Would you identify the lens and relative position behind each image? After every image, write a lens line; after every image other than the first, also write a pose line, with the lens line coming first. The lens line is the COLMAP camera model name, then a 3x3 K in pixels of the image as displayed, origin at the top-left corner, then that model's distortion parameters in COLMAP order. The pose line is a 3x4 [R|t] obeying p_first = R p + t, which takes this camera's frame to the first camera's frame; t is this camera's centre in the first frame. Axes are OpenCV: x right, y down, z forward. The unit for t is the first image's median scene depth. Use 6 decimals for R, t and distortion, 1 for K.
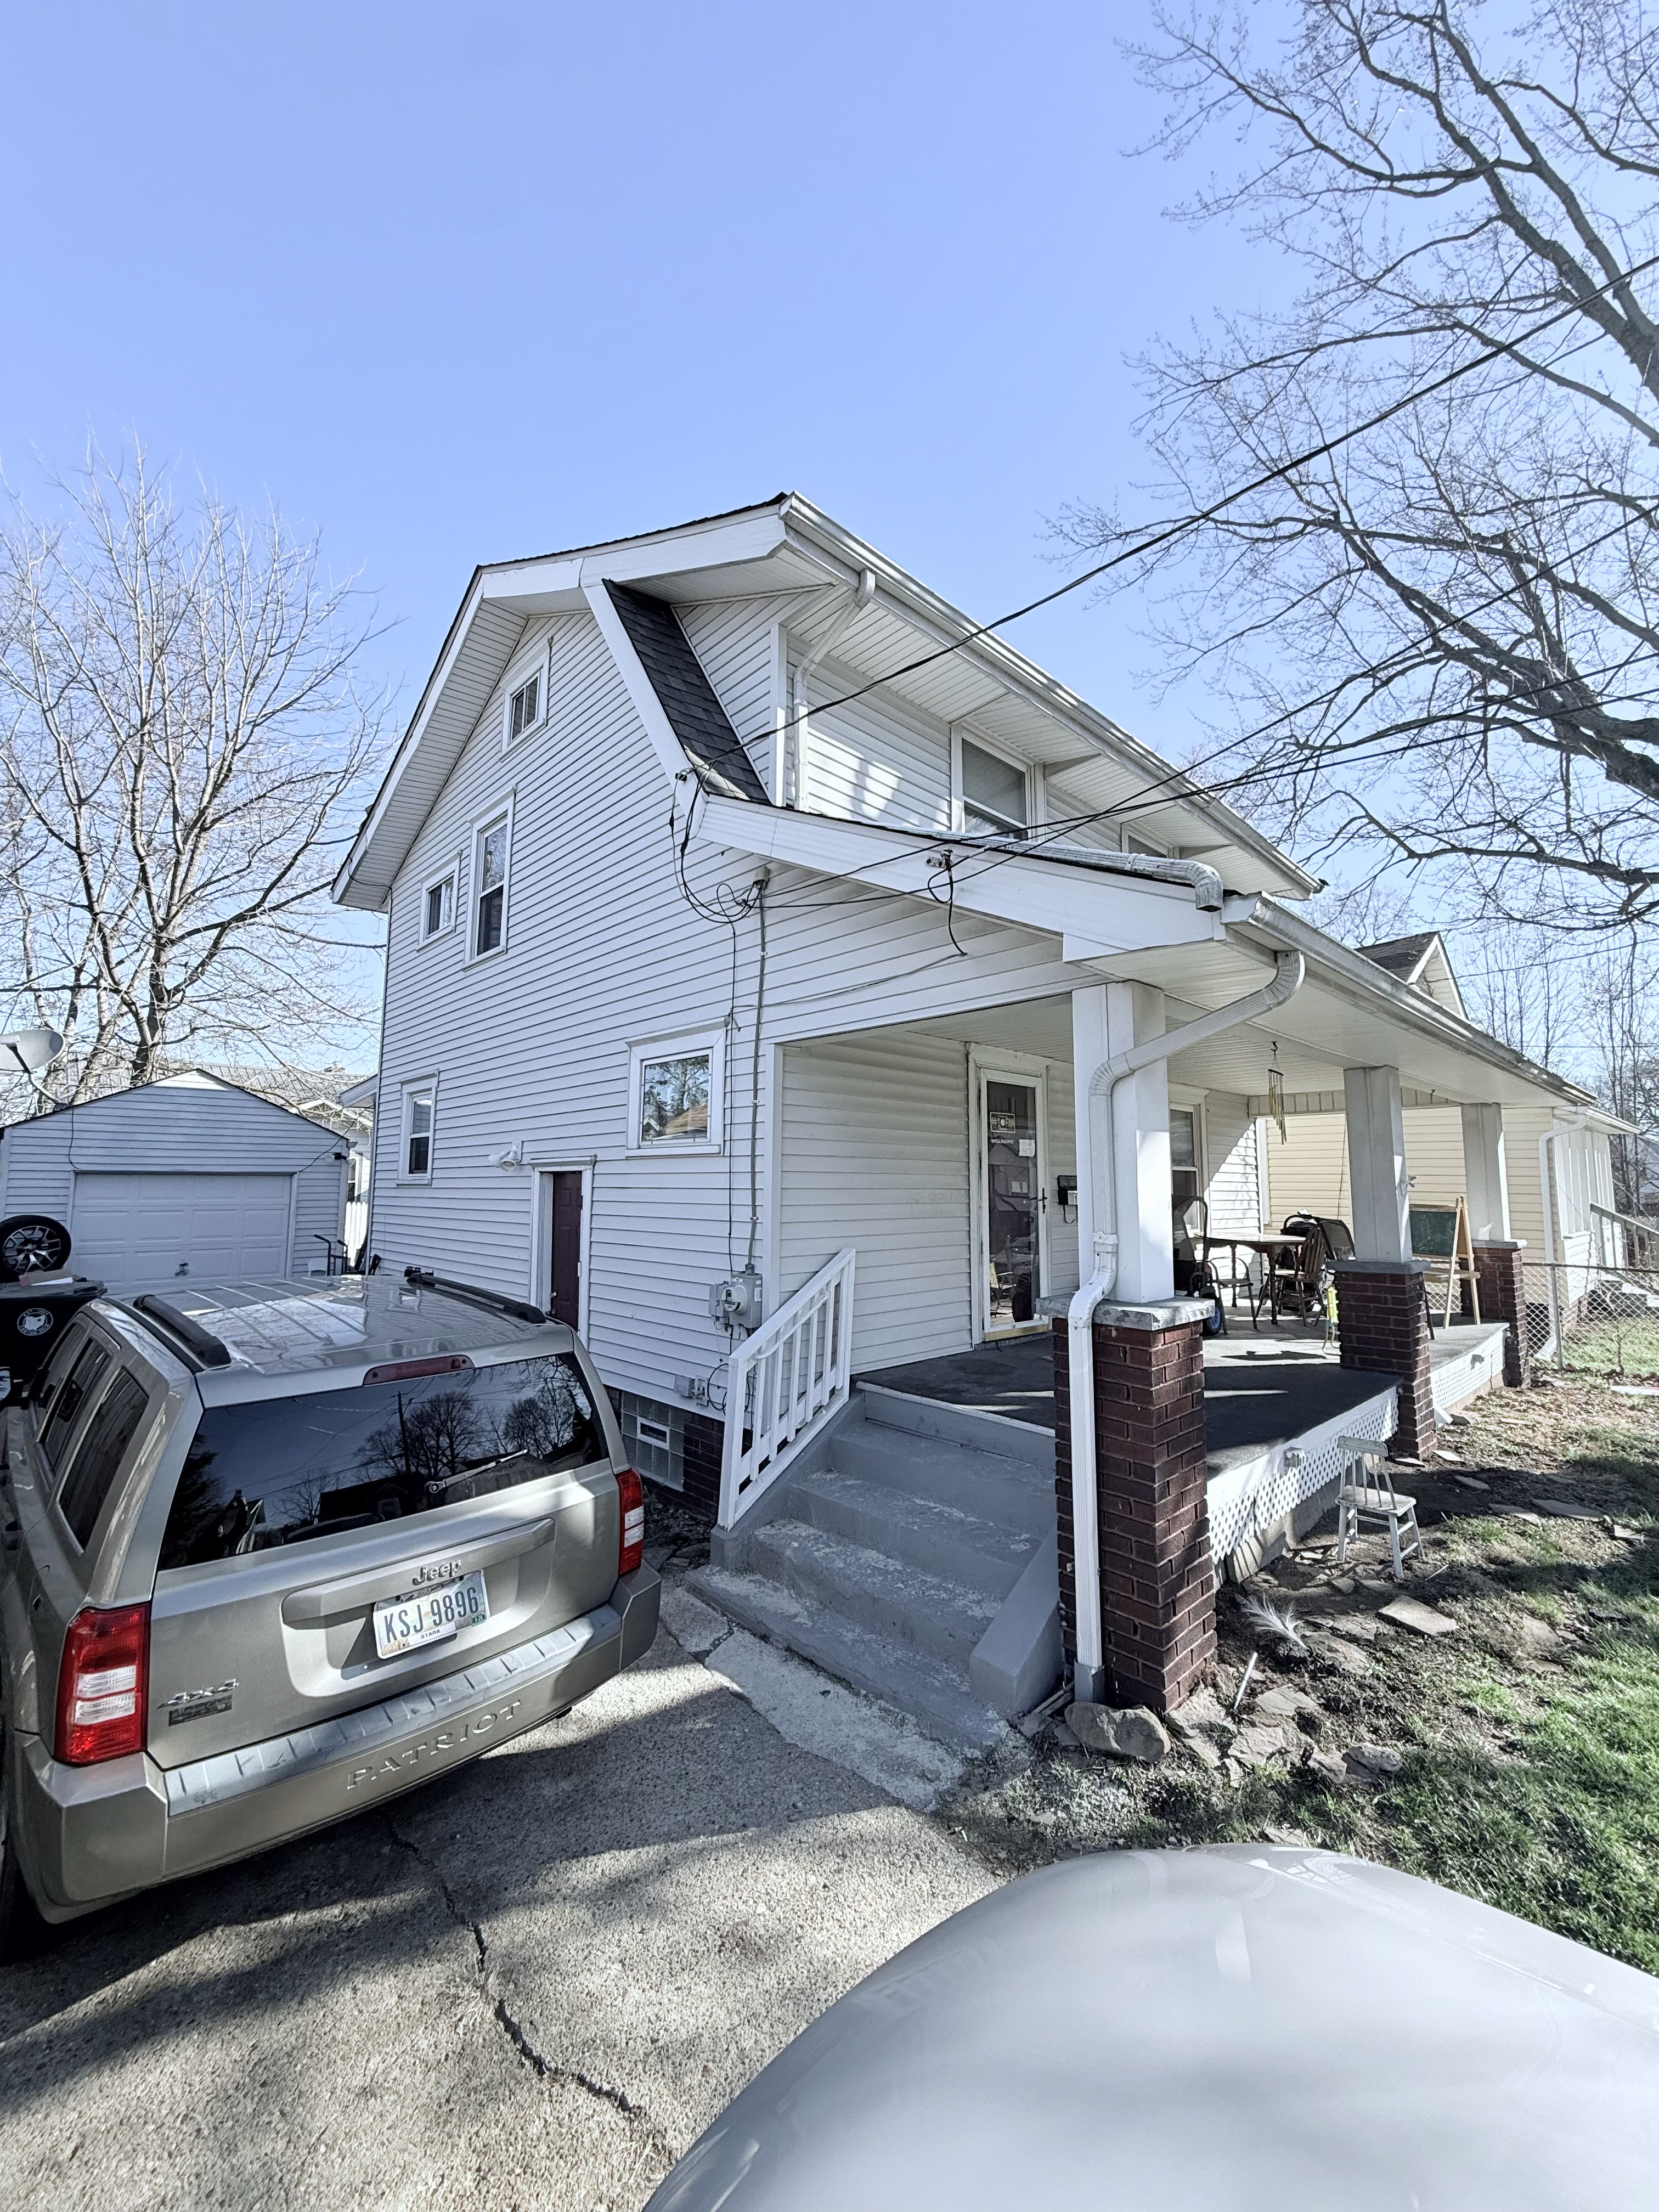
lens RADIAL K [[878.8, 0, 831.4], [0, 878.8, 1103.0], [0, 0, 1]] dist [-0.000544, -0.000007]
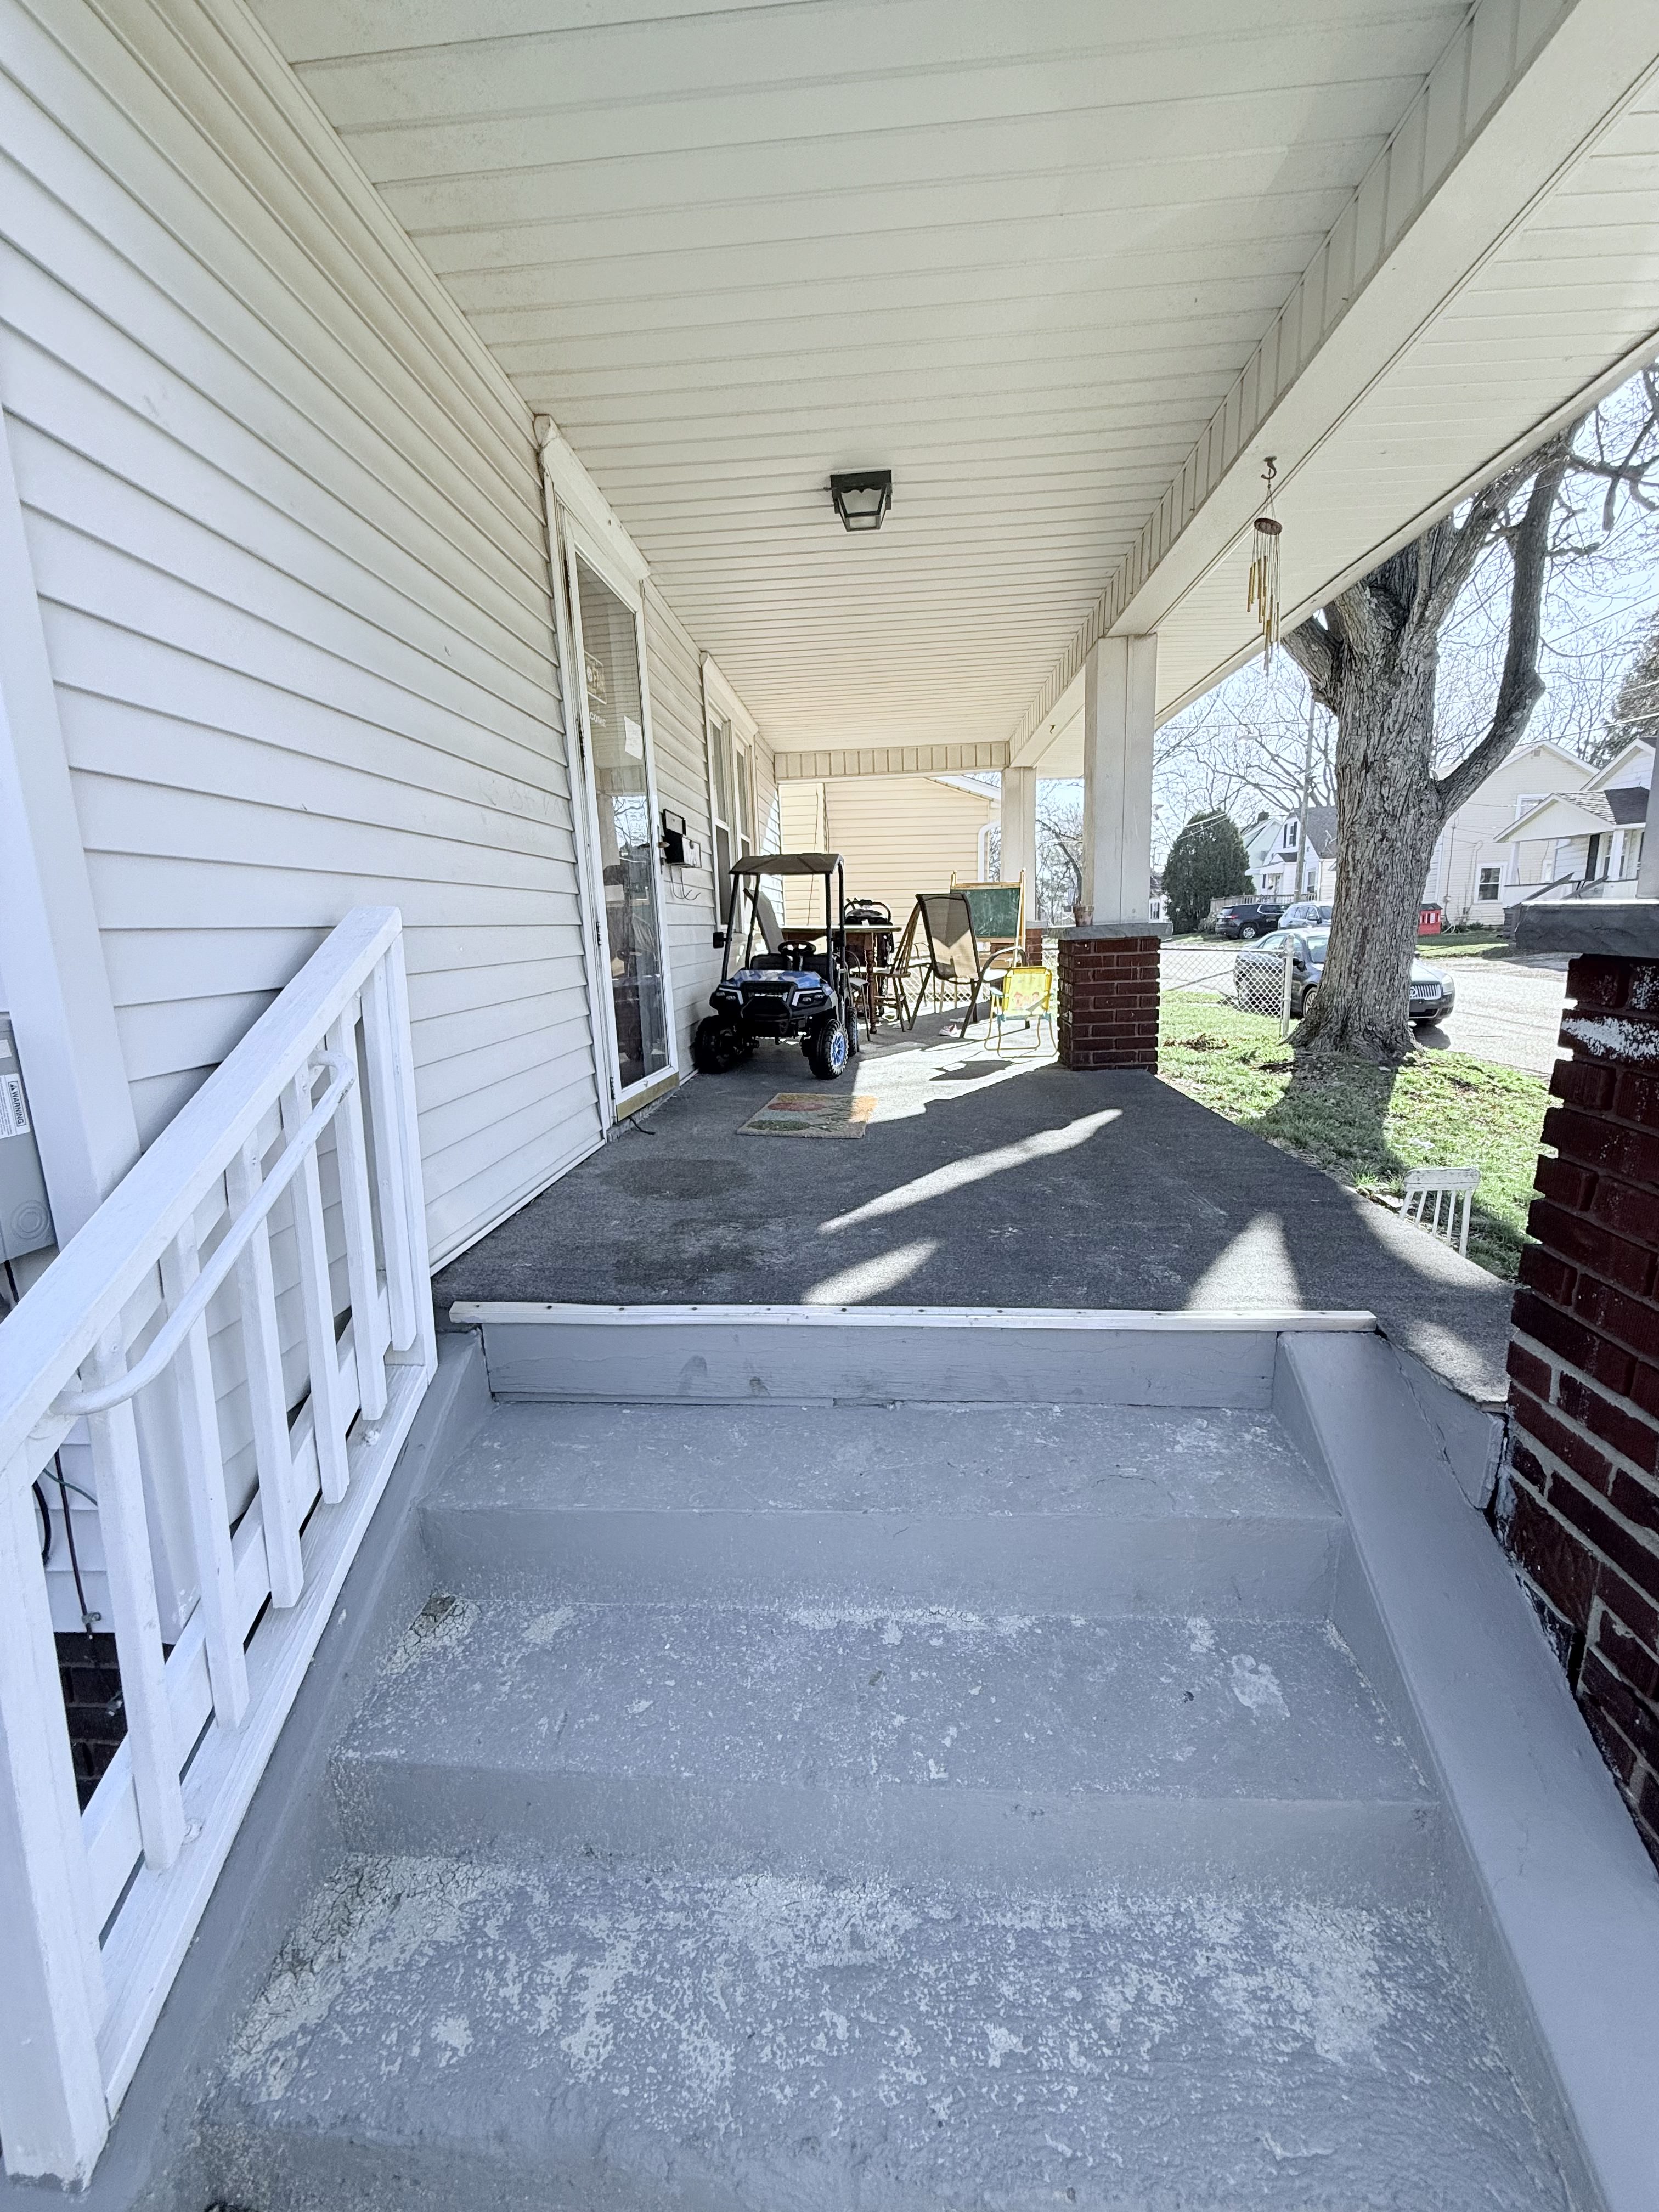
lens RADIAL K [[878.8, 0, 833.0], [0, 878.8, 1098.3], [0, 0, 1]] dist [-0.000544, -0.000007]
pose [[0.743042, -0.161297, 0.649517, -0.062408], [-0.025322, 0.963051, 0.268127, 0.132580], [-0.668766, -0.215677, 0.711502, 0.617275]]
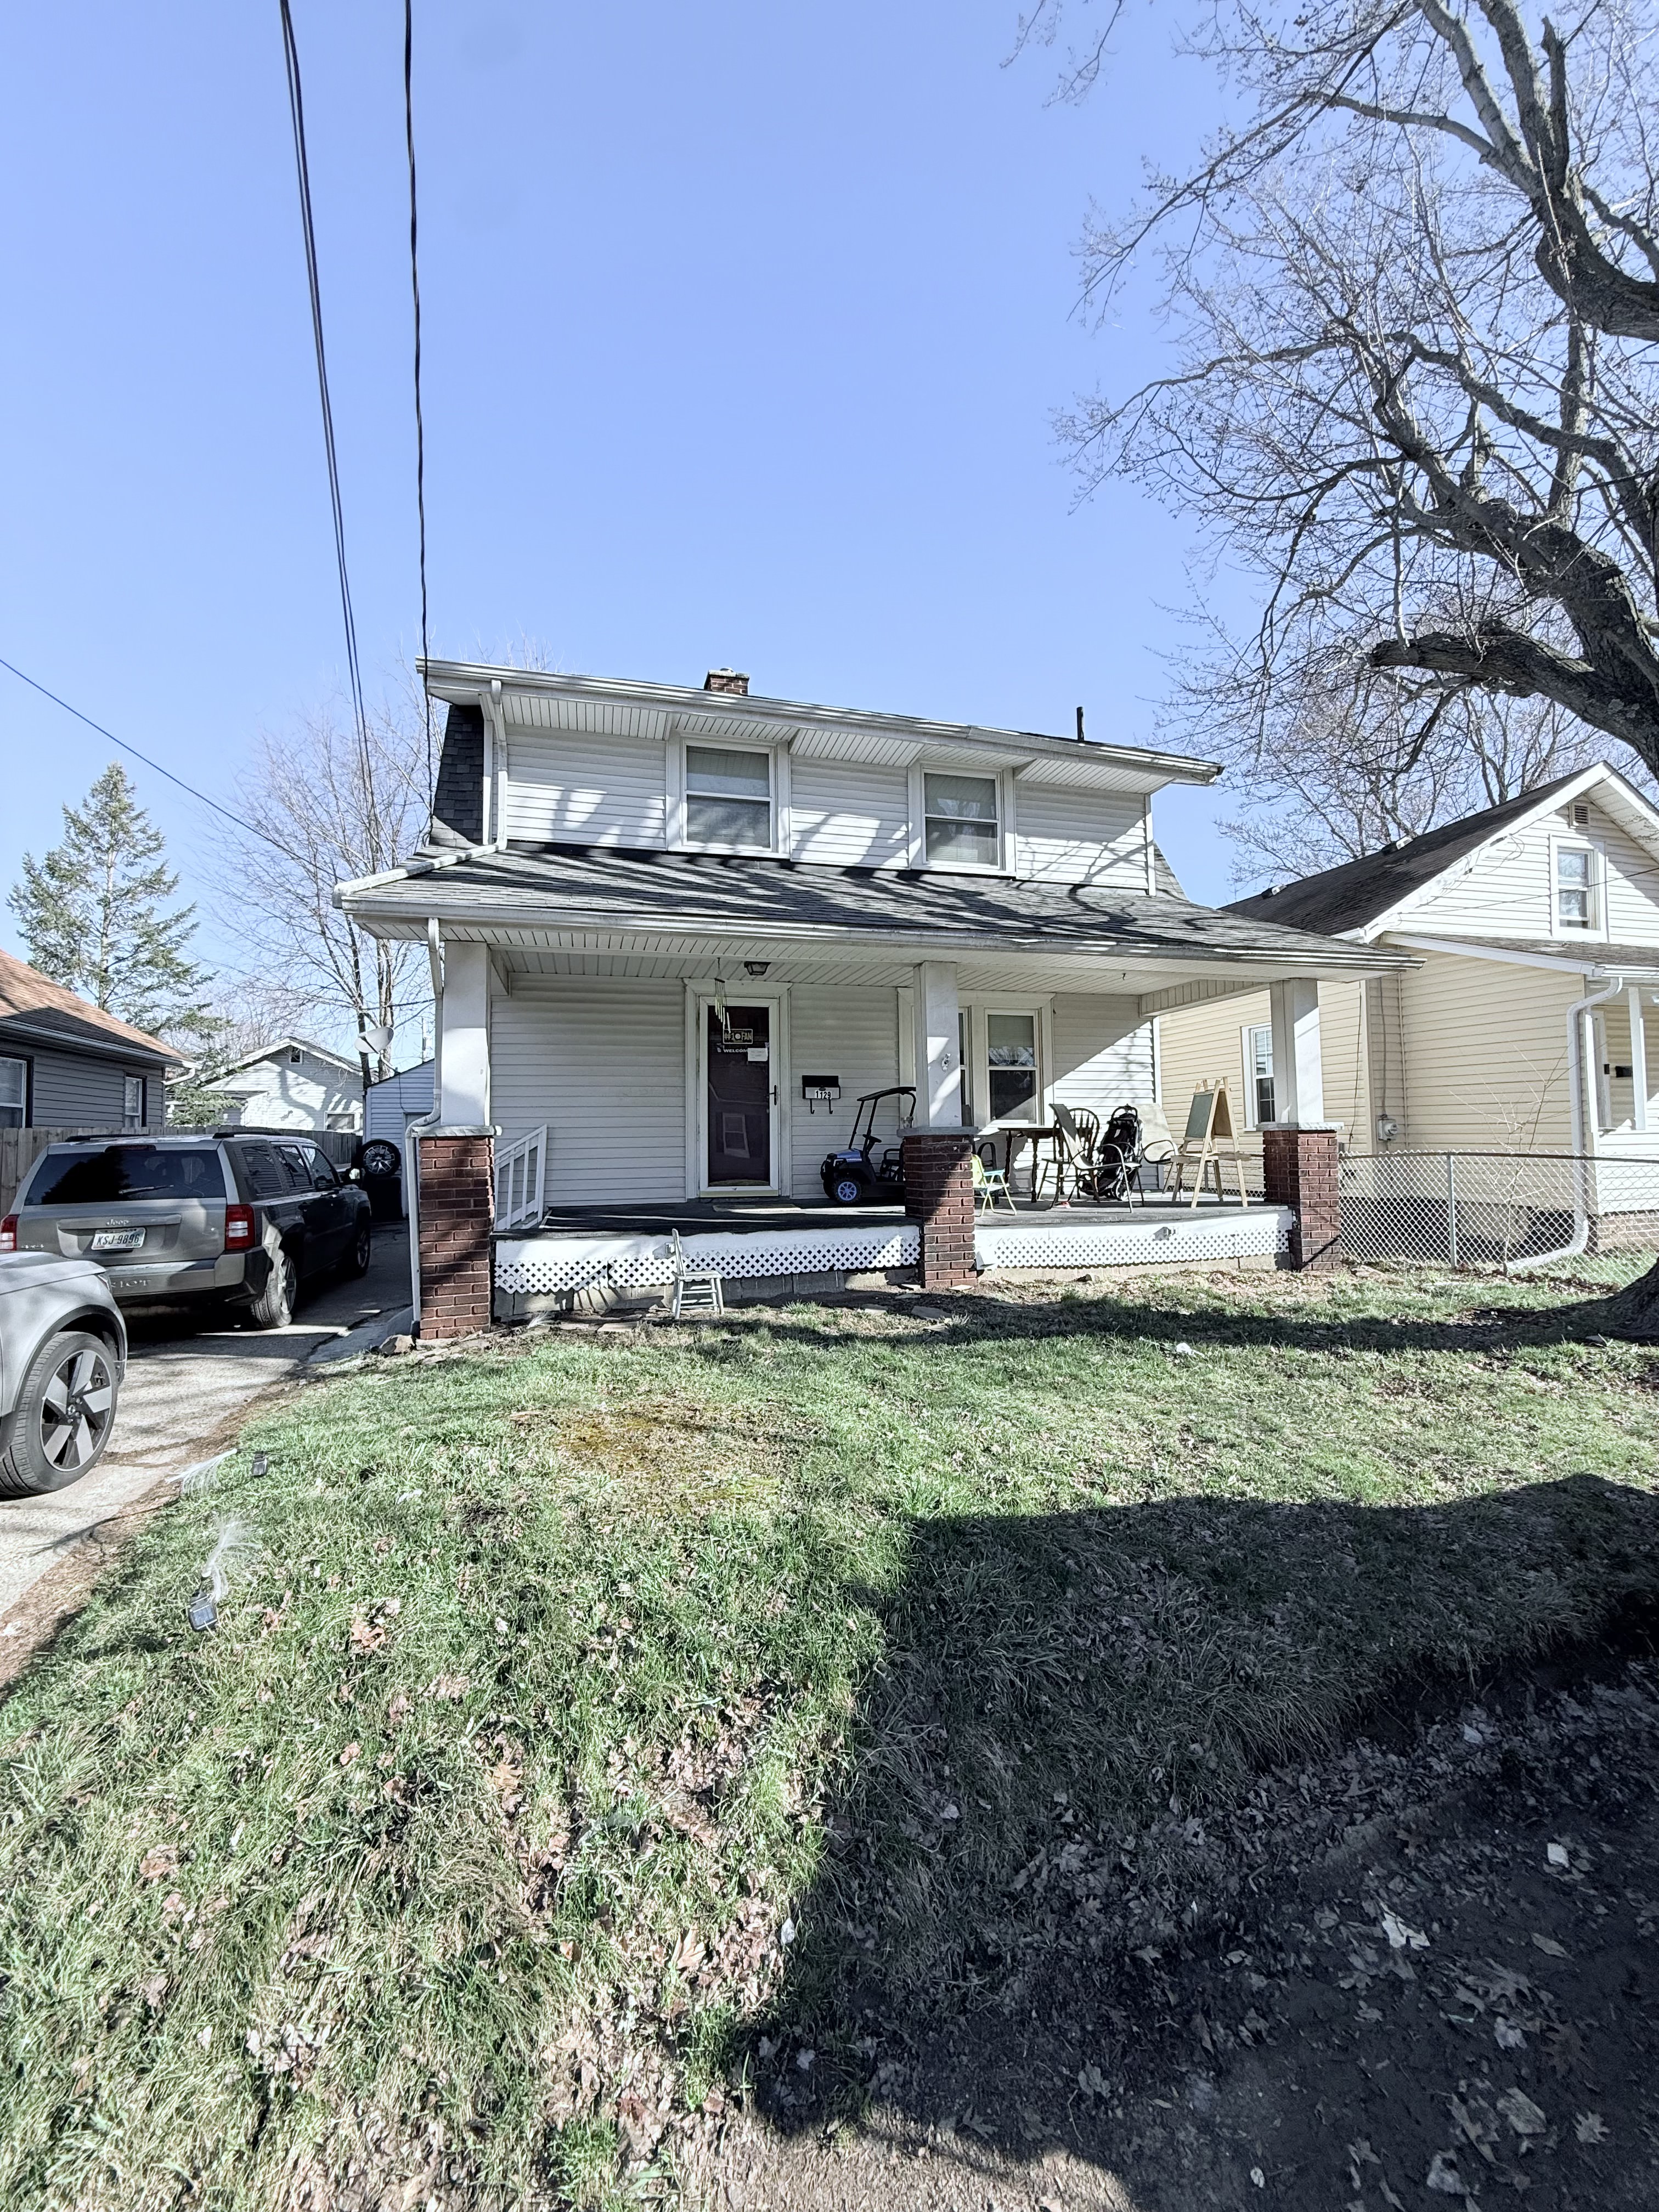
lens RADIAL K [[878.8, 0, 823.1], [0, 878.8, 1104.0], [0, 0, 1]] dist [-0.000544, -0.000007]
pose [[0.888418, -0.037558, -0.457496, 1.062769], [0.062300, 0.997291, 0.039109, 0.093758], [0.454788, -0.063247, 0.888351, -0.123151]]
